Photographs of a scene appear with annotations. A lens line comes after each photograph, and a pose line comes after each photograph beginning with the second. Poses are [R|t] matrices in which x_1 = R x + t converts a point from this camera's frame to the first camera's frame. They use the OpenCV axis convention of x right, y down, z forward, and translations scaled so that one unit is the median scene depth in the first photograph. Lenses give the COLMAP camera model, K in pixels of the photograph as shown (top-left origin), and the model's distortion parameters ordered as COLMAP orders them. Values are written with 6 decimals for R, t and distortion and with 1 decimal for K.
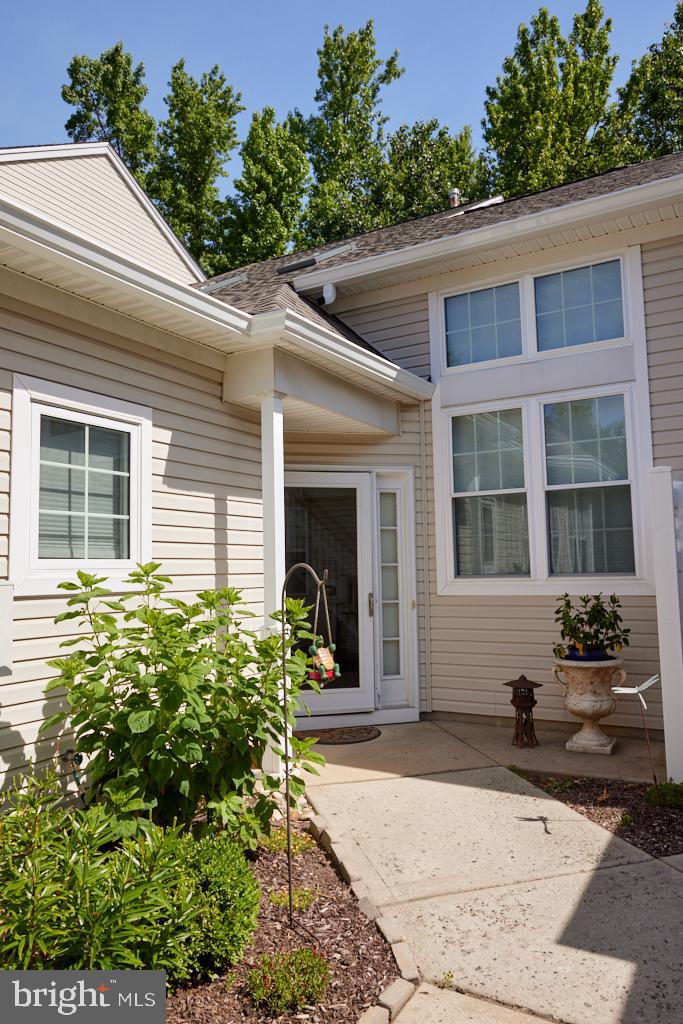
lens RADIAL K [[720.2, 0, 335.6], [0, 720.2, 511.6], [0, 0, 1]] dist [0.001406, 0.001325]
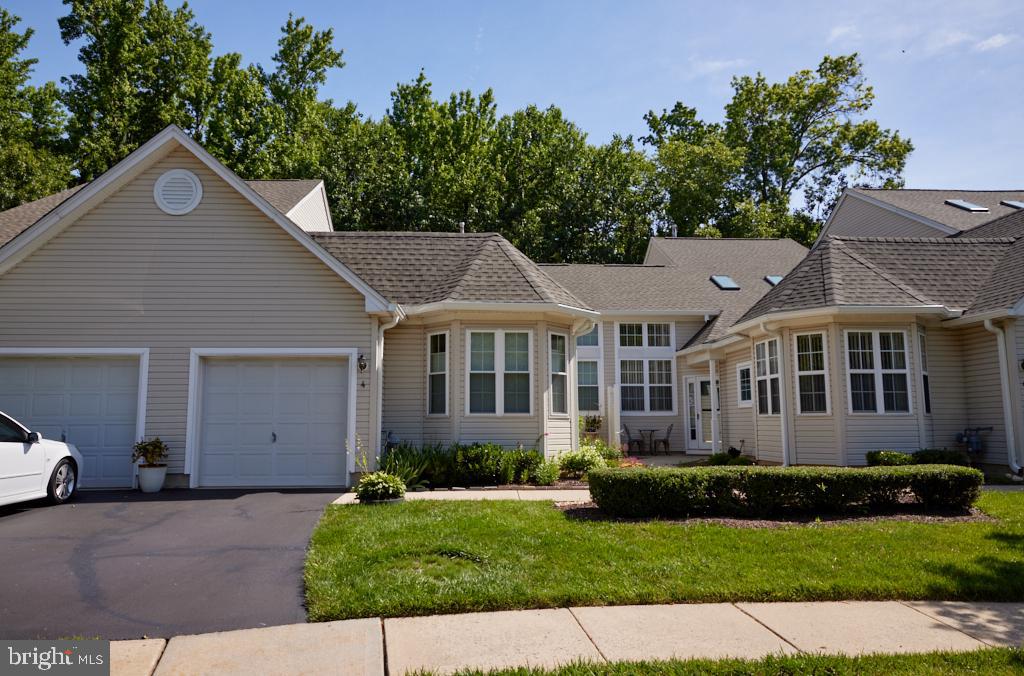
lens RADIAL K [[678.3, 0, 509.3], [0, 678.3, 343.6], [0, 0, 1]] dist [-0.001292, -0.003528]
pose [[0.834432, 0.083350, 0.544771, -2.004728], [-0.059592, 0.996347, -0.061164, -0.016961], [-0.547879, 0.018573, 0.836351, -1.770043]]
